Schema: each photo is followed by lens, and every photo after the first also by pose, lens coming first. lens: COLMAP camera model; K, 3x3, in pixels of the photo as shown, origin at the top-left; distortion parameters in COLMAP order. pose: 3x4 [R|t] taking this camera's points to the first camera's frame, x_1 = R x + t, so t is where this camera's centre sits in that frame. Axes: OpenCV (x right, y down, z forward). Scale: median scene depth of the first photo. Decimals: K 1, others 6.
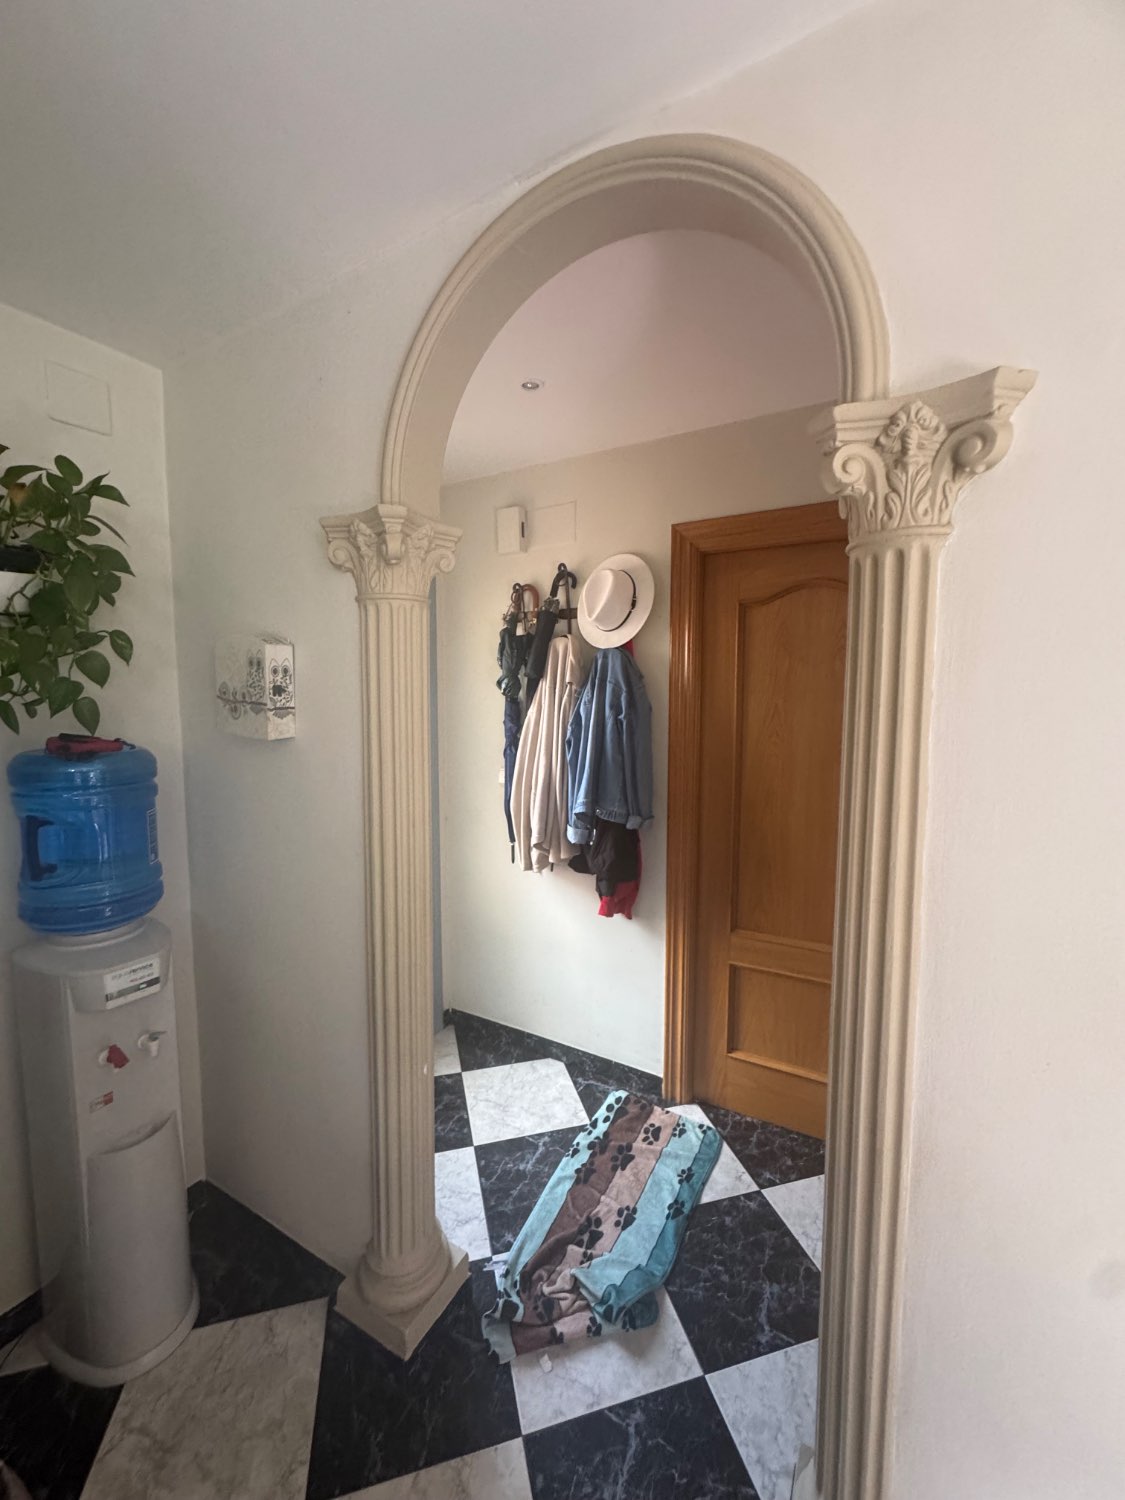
lens RADIAL K [[600.0, 0, 562.8], [0, 600.0, 750.9], [0, 0, 1]] dist [-0.001450, -0.000153]
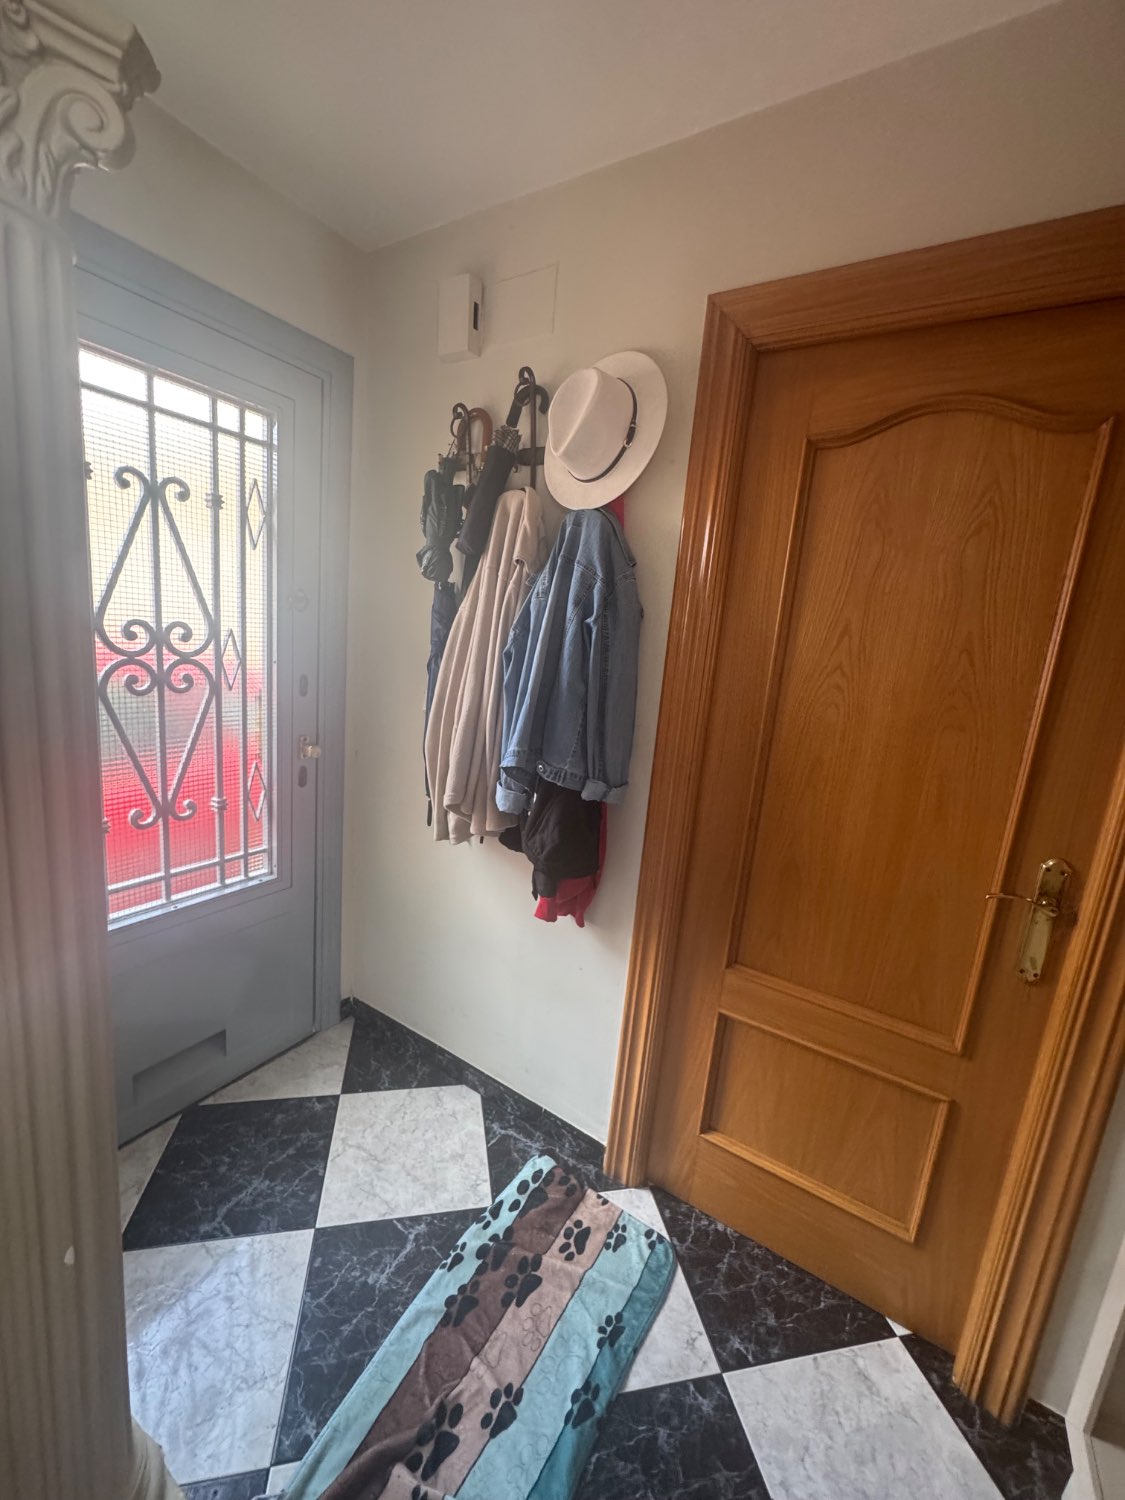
lens RADIAL K [[600.0, 0, 563.6], [0, 600.0, 747.9], [0, 0, 1]] dist [-0.001450, -0.000153]
pose [[0.994753, 0.096780, -0.033161, 0.100744], [-0.093031, 0.990596, 0.100321, 0.013639], [0.042558, -0.096710, 0.994402, 0.361313]]
